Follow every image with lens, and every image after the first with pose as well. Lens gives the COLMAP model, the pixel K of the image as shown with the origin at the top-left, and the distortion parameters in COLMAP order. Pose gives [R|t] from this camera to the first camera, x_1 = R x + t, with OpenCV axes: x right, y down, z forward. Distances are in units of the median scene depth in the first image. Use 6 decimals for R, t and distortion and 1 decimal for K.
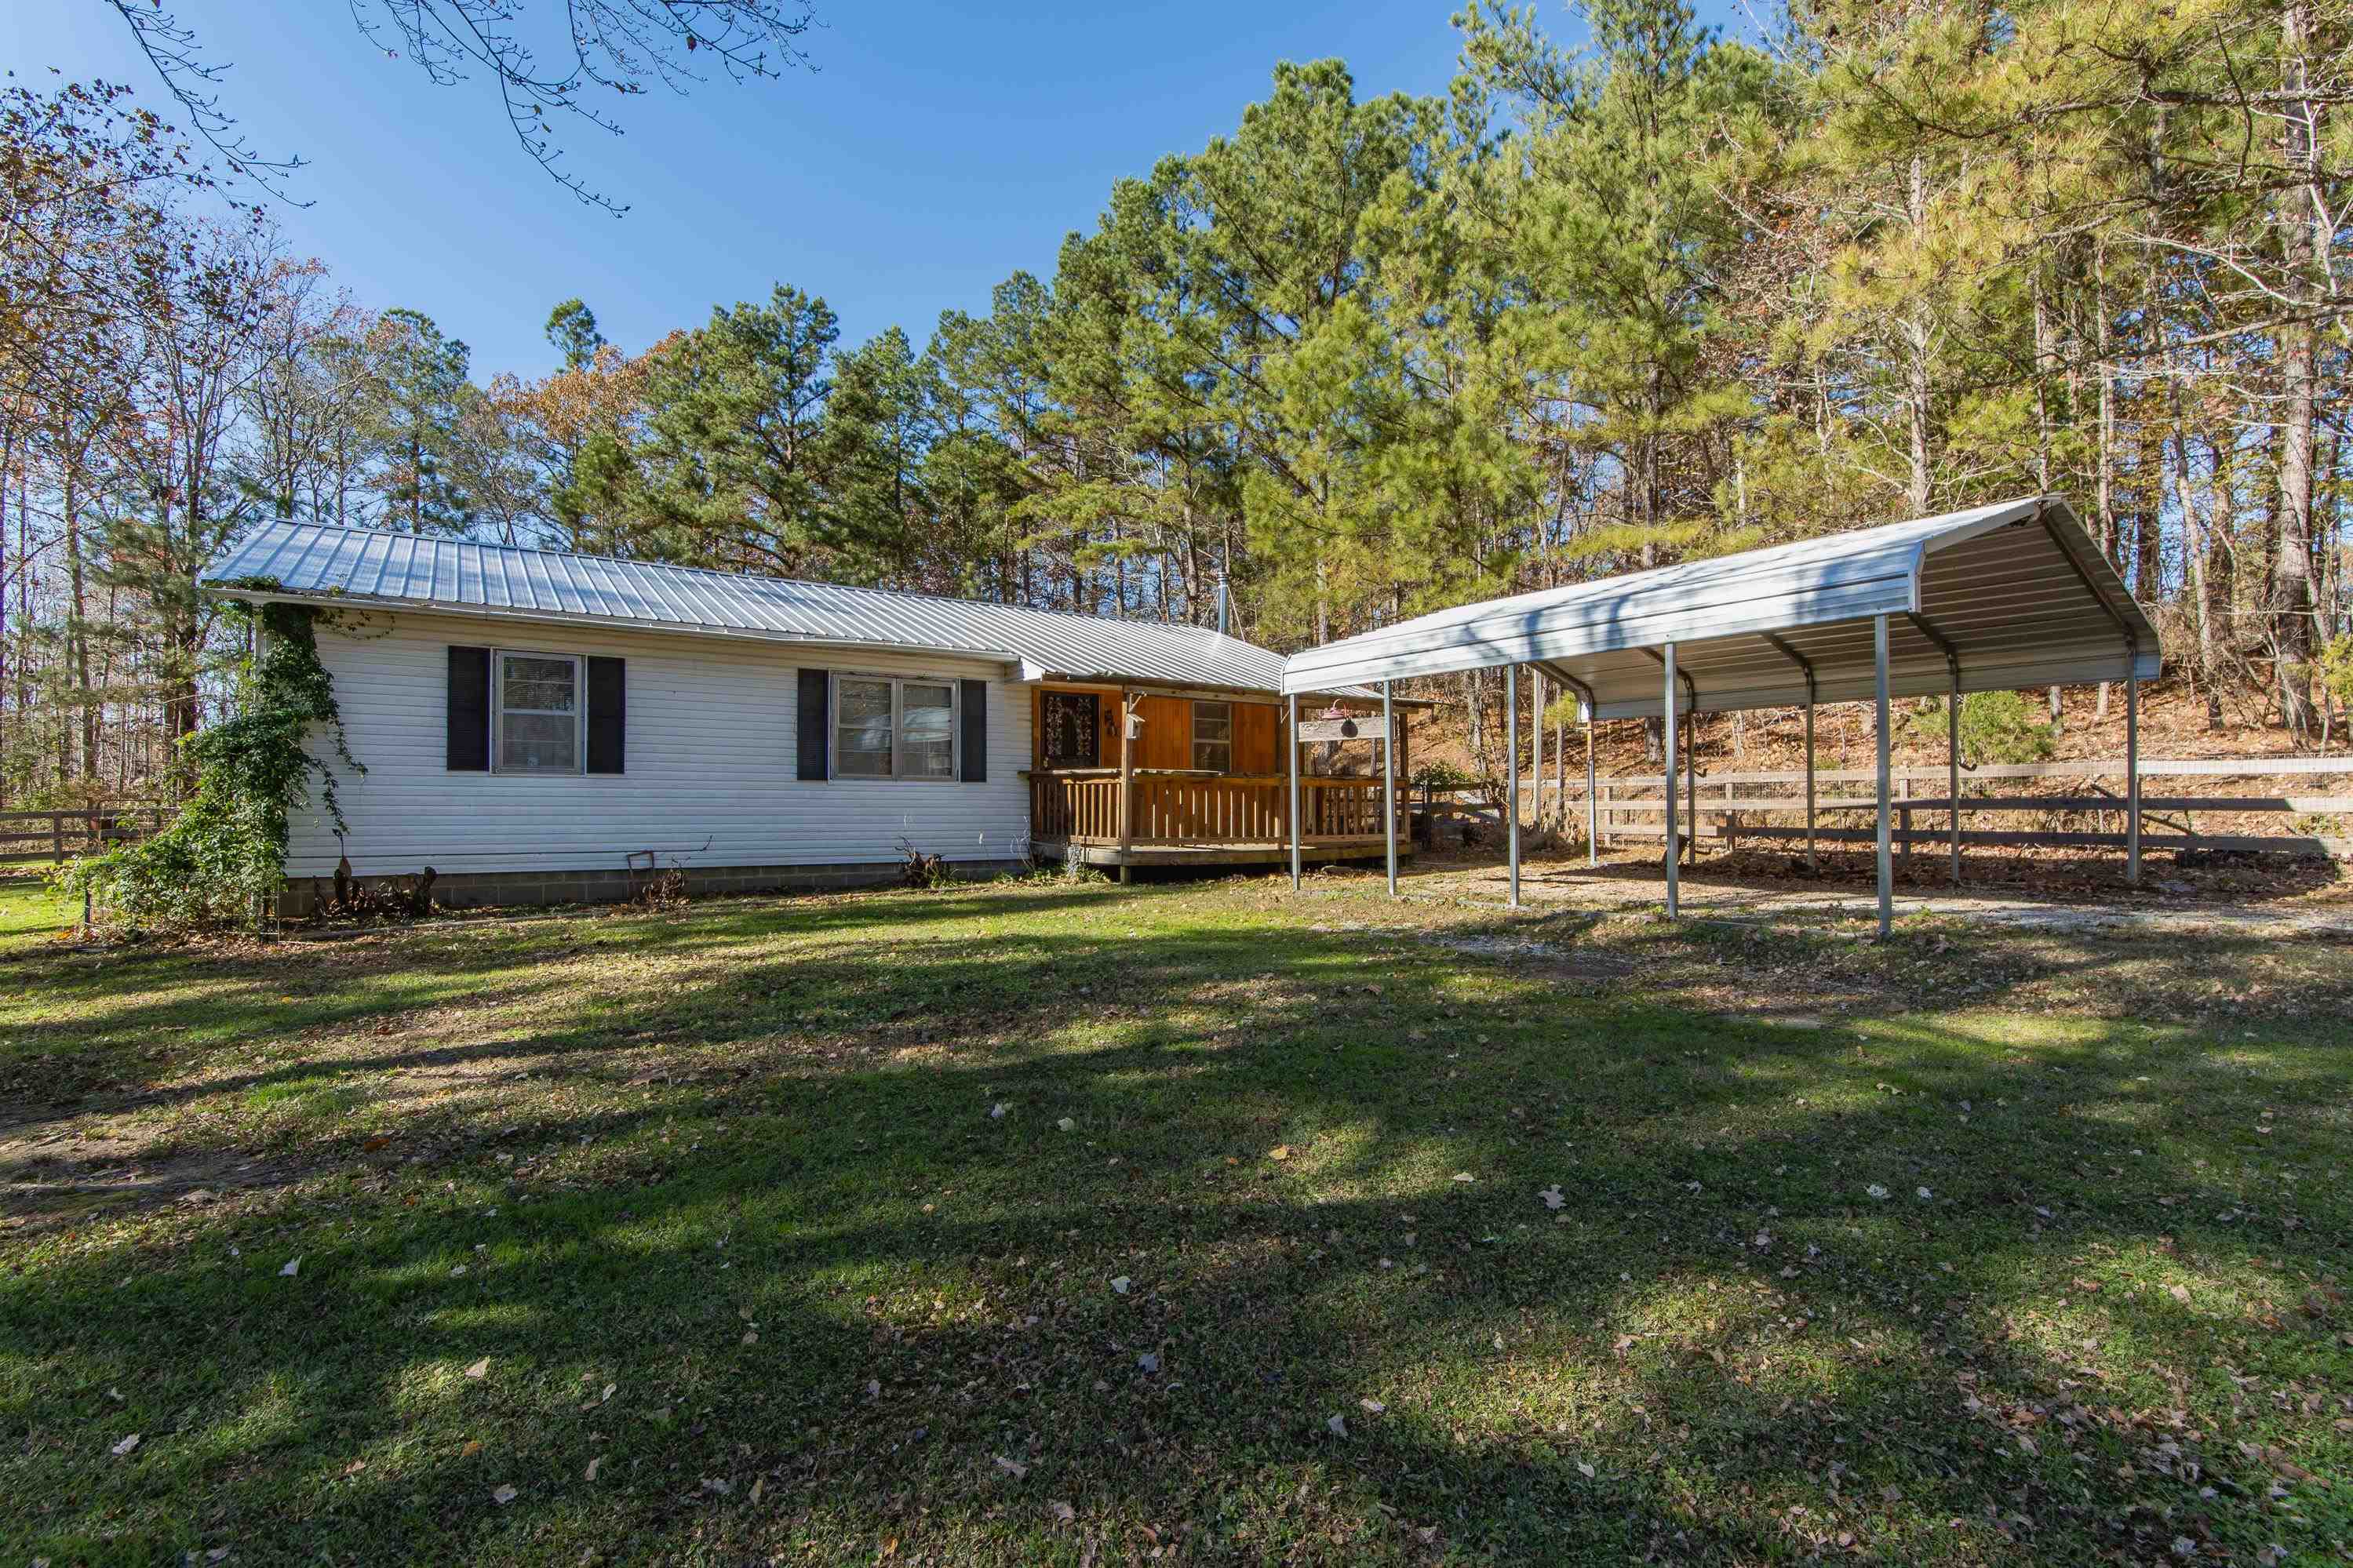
lens RADIAL K [[1050.8, 0, 1182.5], [0, 1050.8, 795.2], [0, 0, 1]] dist [-0.001389, 0.001572]
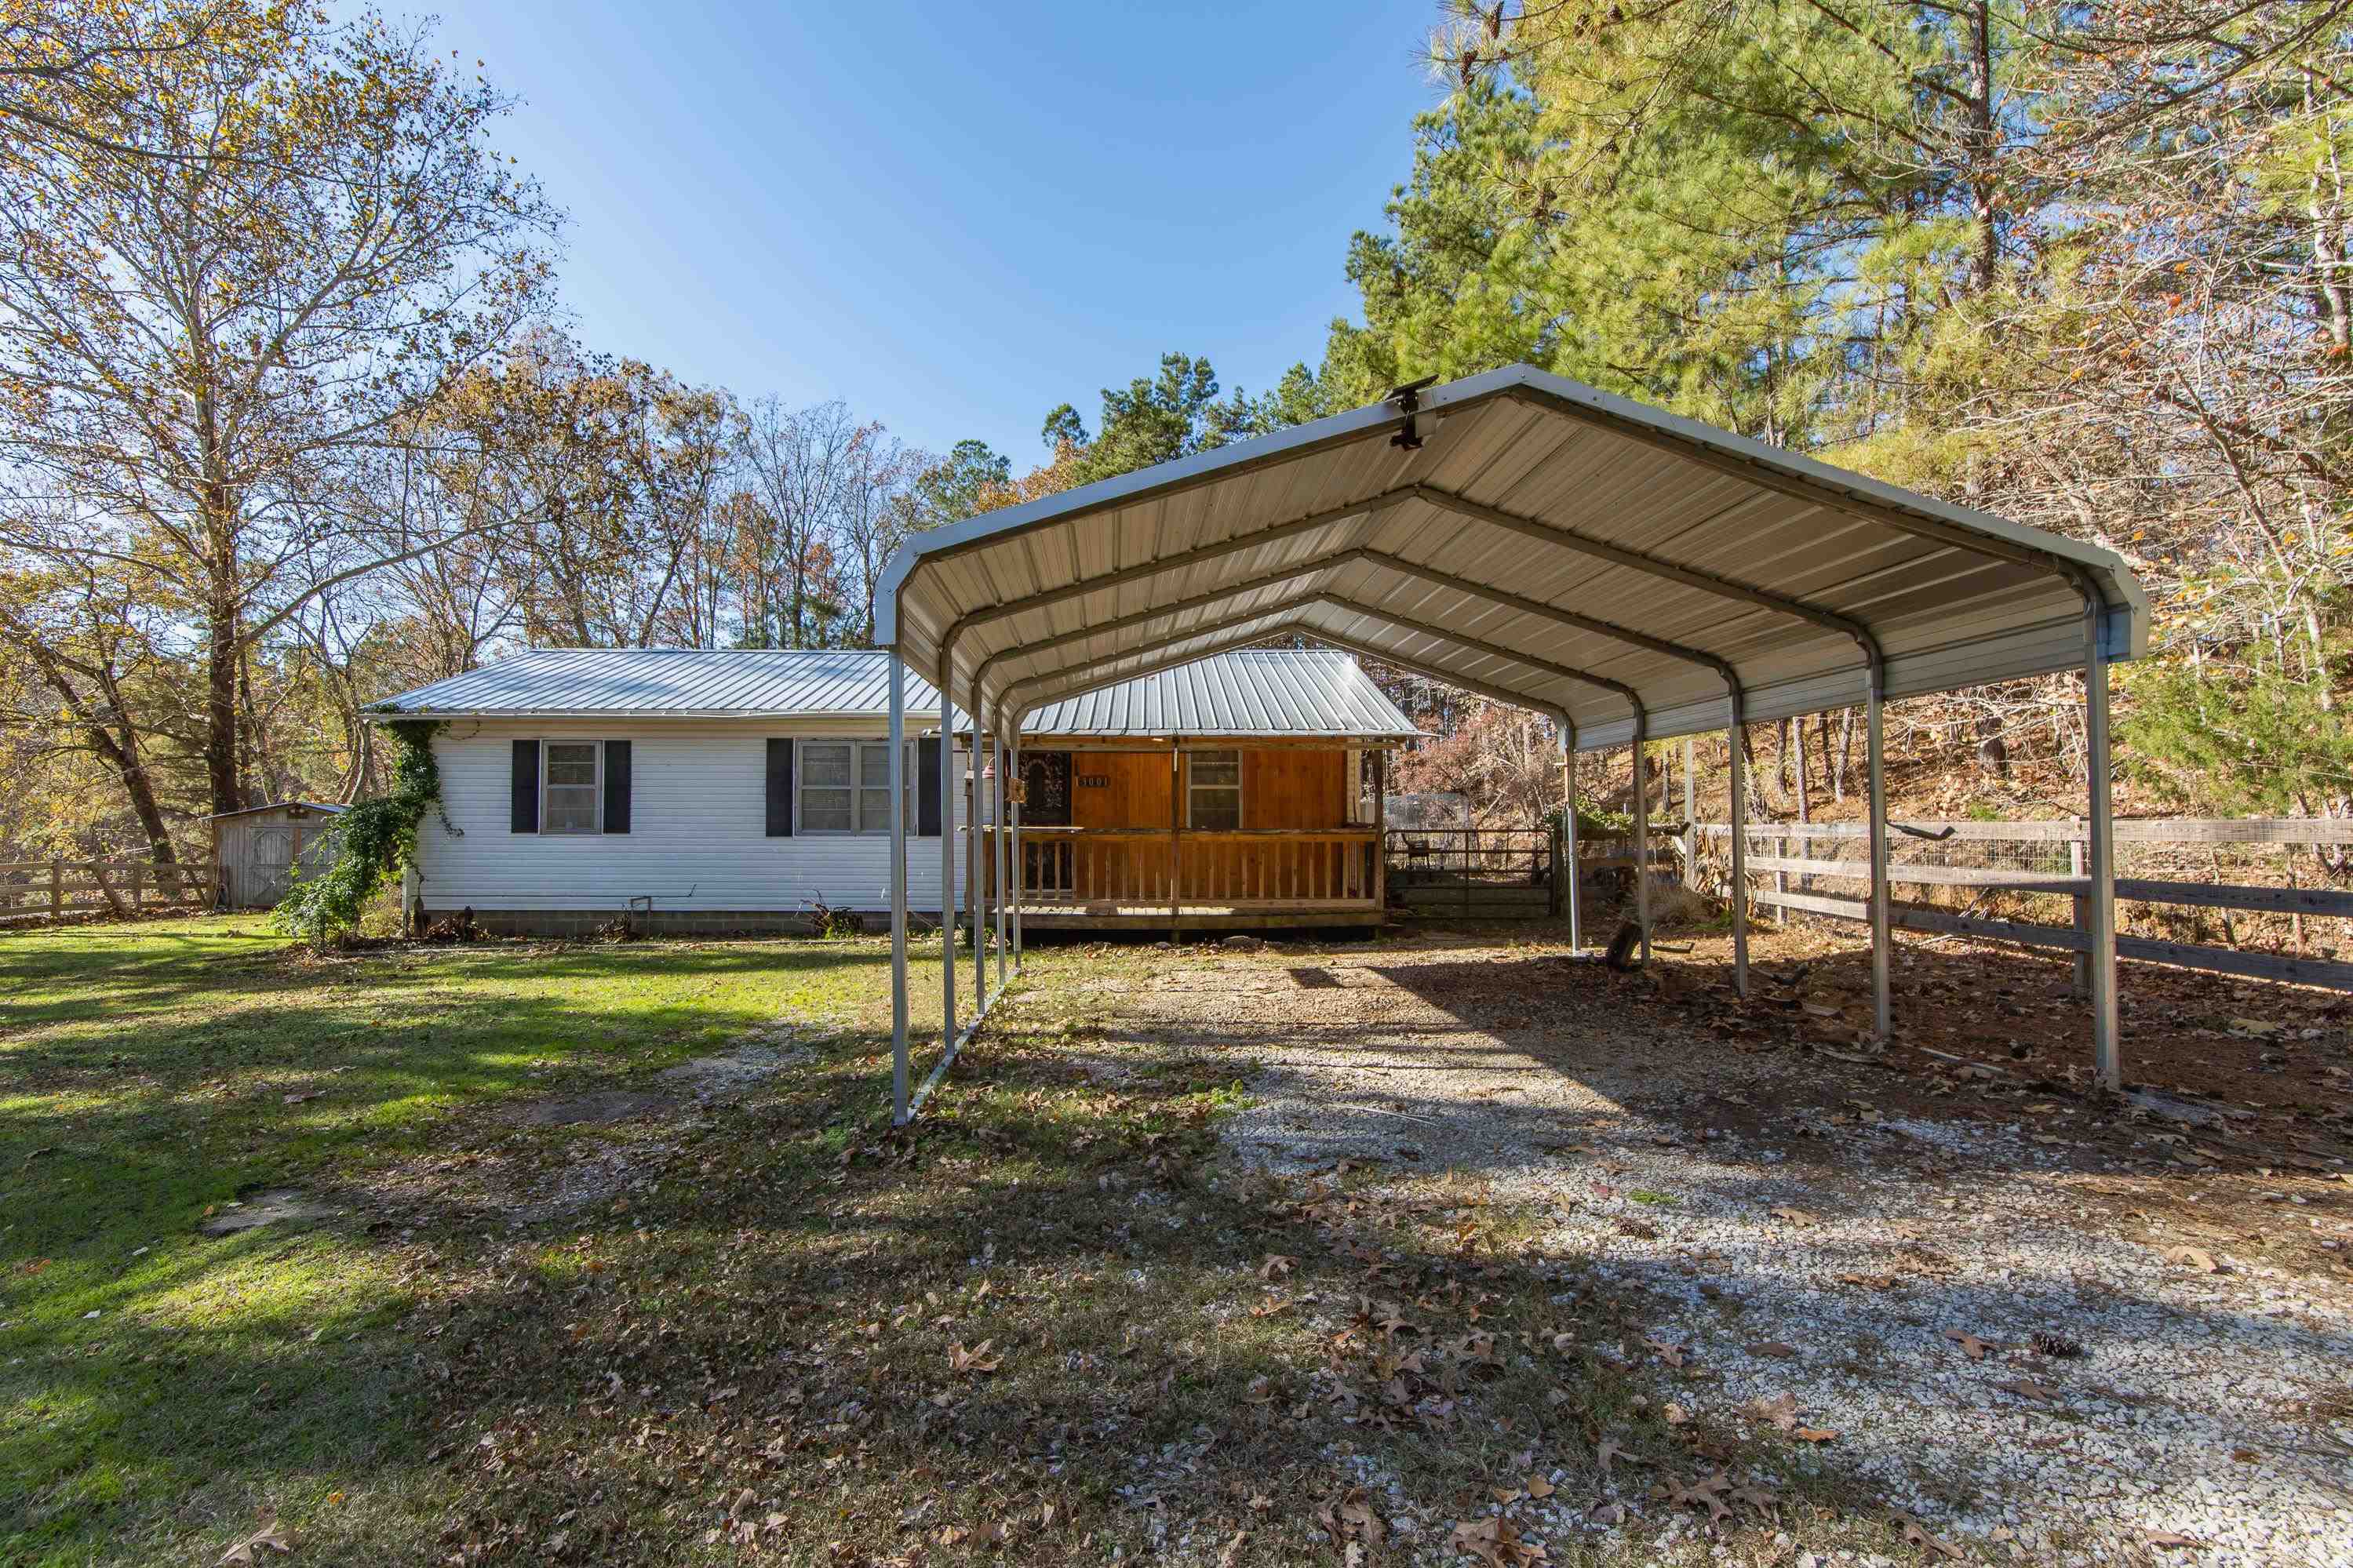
lens RADIAL K [[1067.6, 0, 1142.0], [0, 1067.6, 793.2], [0, 0, 1]] dist [-0.001643, 0.000828]
pose [[0.833828, -0.017864, -0.551735, 0.613630], [0.004965, 0.999679, -0.024864, -0.030695], [0.552001, 0.017993, 0.833649, 0.258743]]
